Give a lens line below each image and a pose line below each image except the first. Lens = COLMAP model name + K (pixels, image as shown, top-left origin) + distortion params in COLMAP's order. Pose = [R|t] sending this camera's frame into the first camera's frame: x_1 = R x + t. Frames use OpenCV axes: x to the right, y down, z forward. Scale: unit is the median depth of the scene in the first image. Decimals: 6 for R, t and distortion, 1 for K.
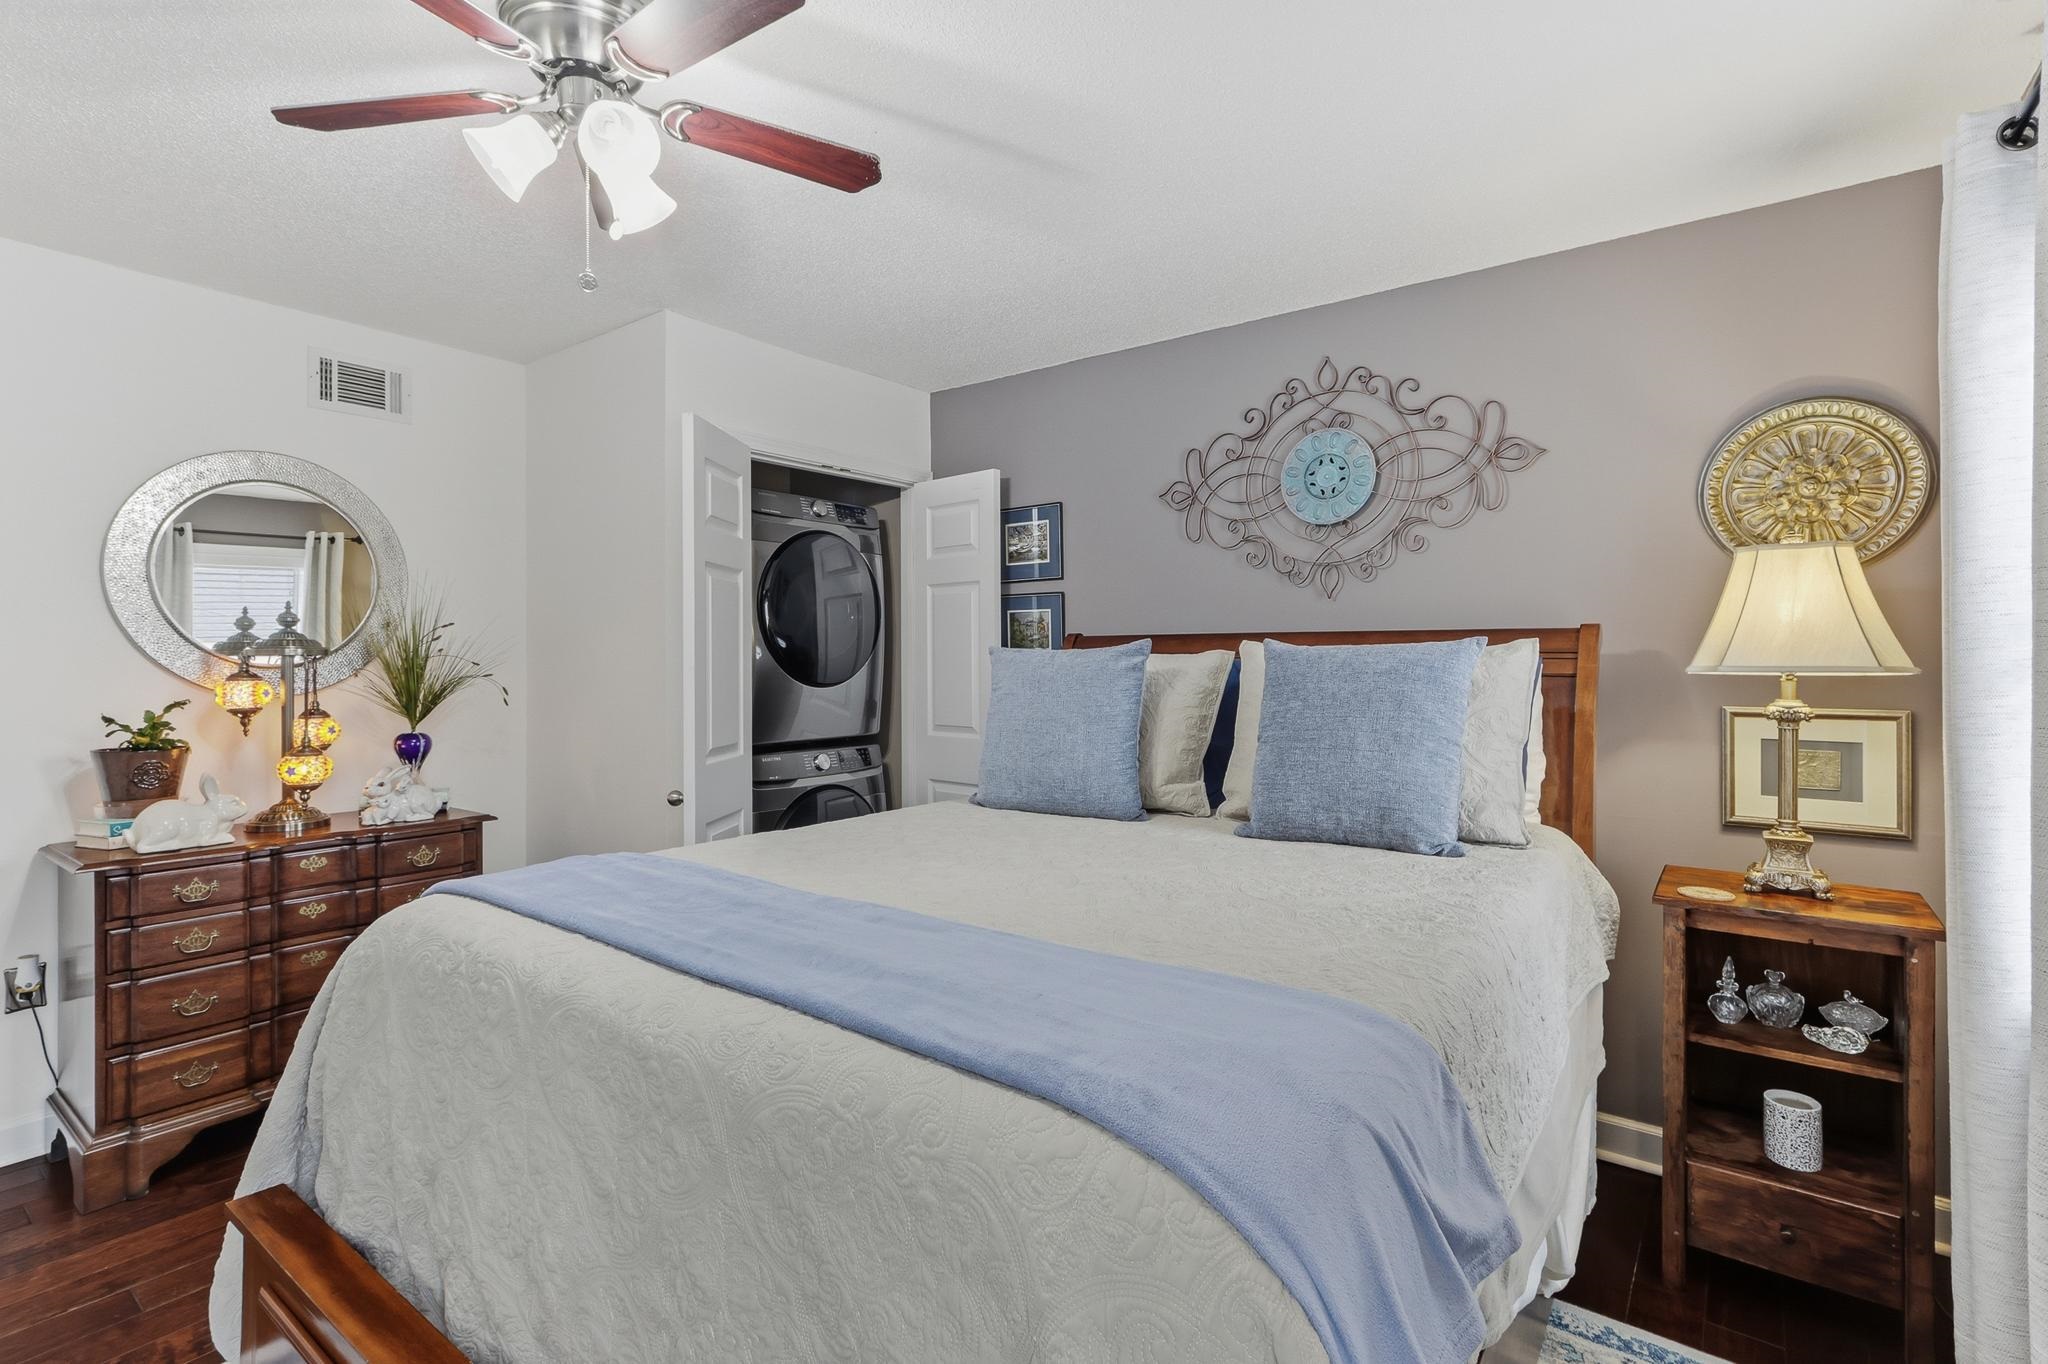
lens RADIAL K [[950.0, 0, 1010.8], [0, 950.0, 672.0], [0, 0, 1]] dist [-0.001673, -0.000400]
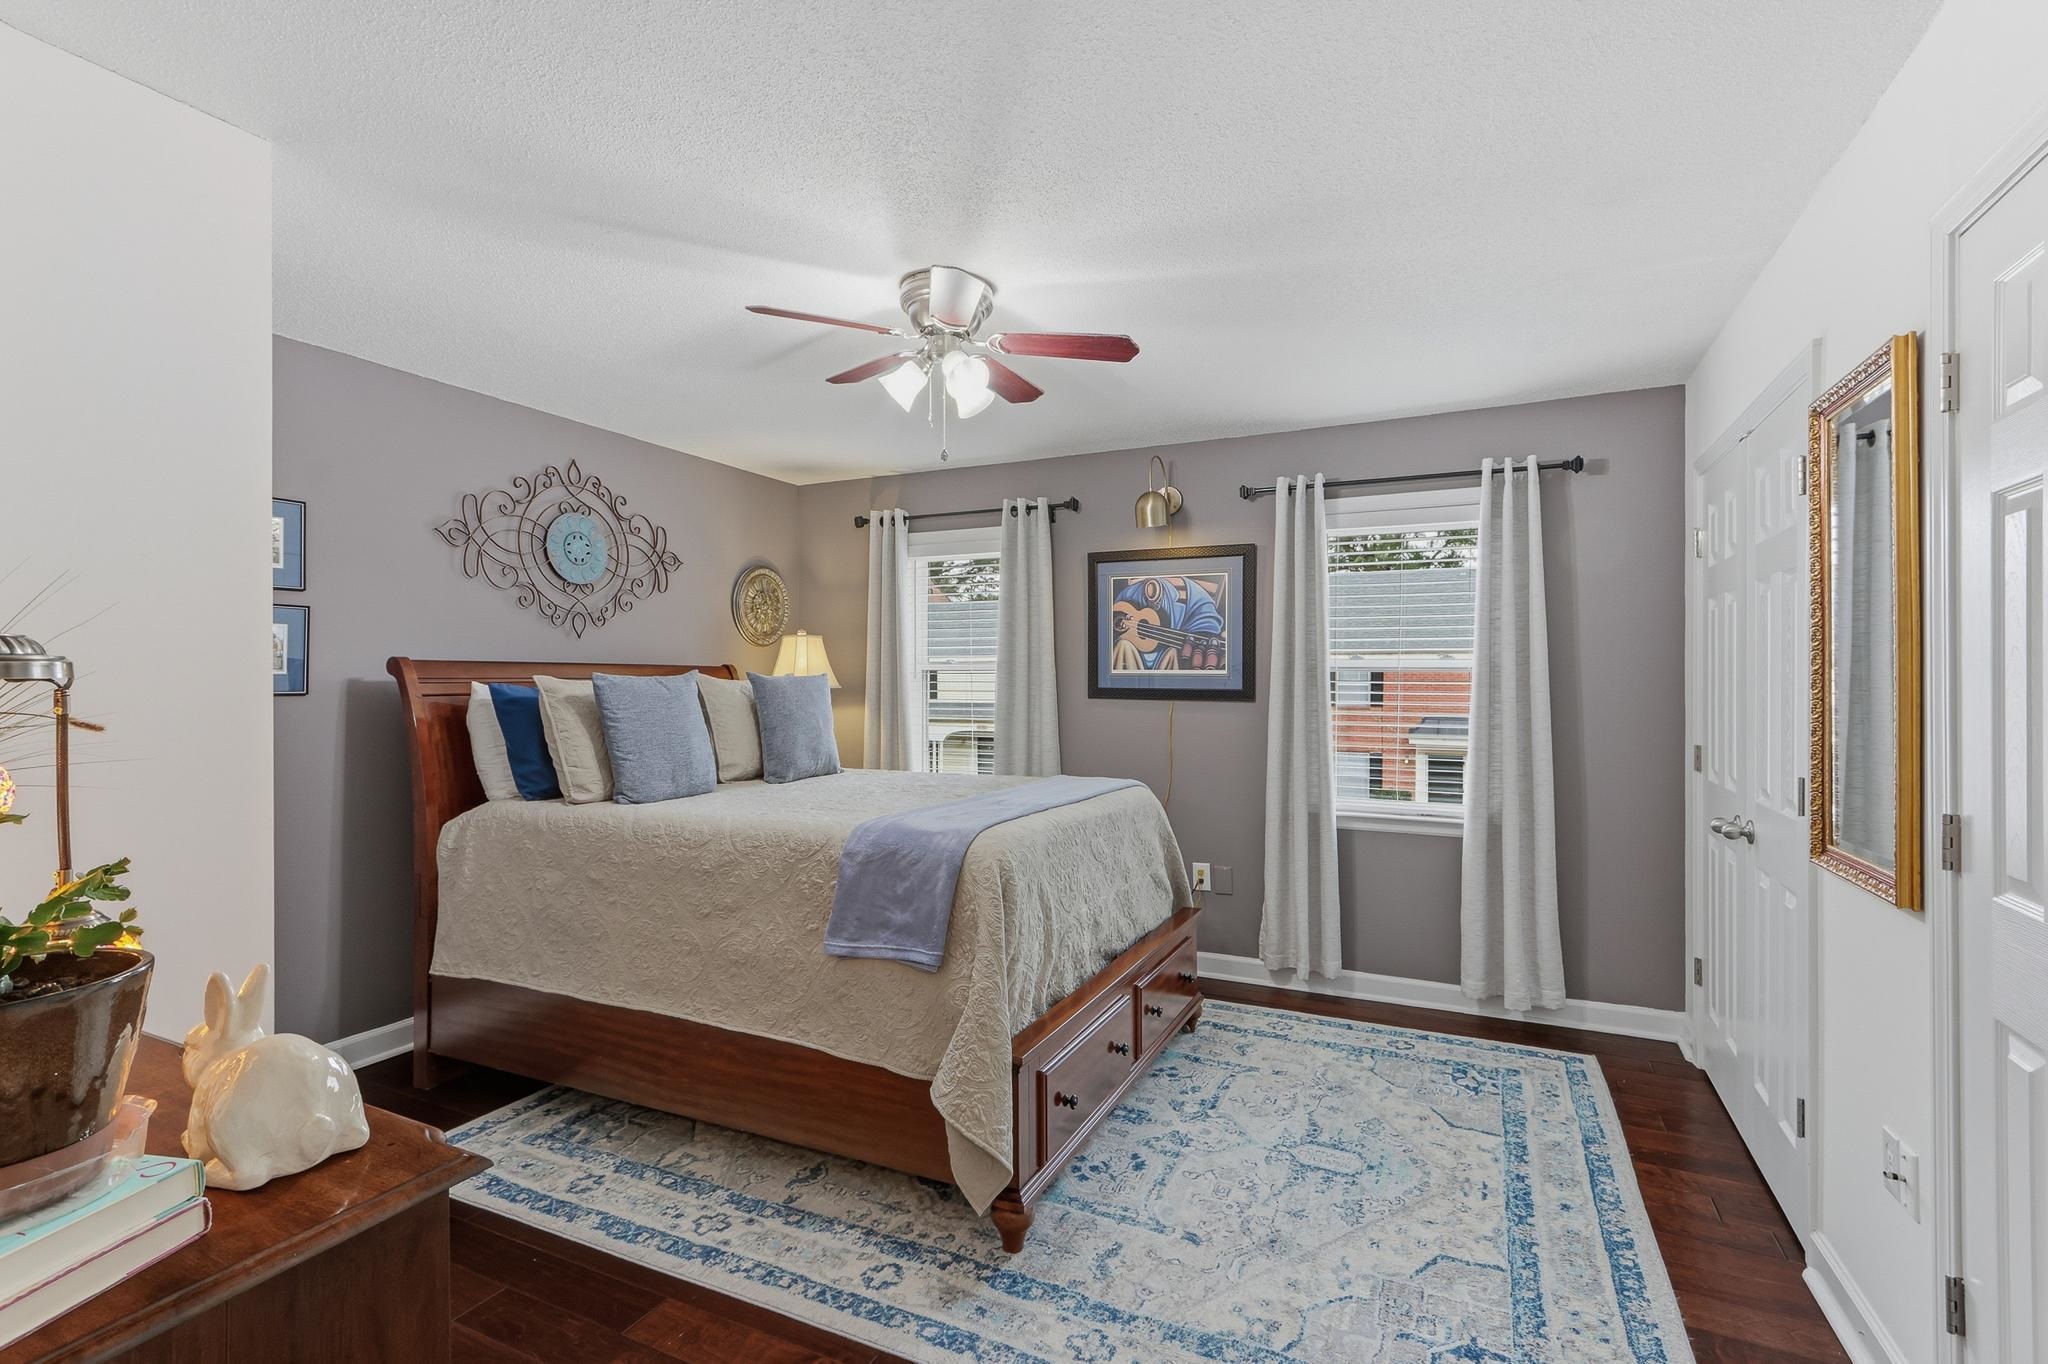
lens RADIAL K [[950.0, 0, 1010.8], [0, 950.0, 672.0], [0, 0, 1]] dist [-0.001673, -0.000400]
pose [[-0.195283, 0.004580, 0.980736, -1.142580], [0.009914, 0.999947, -0.002696, -0.018683], [-0.980697, 0.009196, -0.195318, 0.668499]]
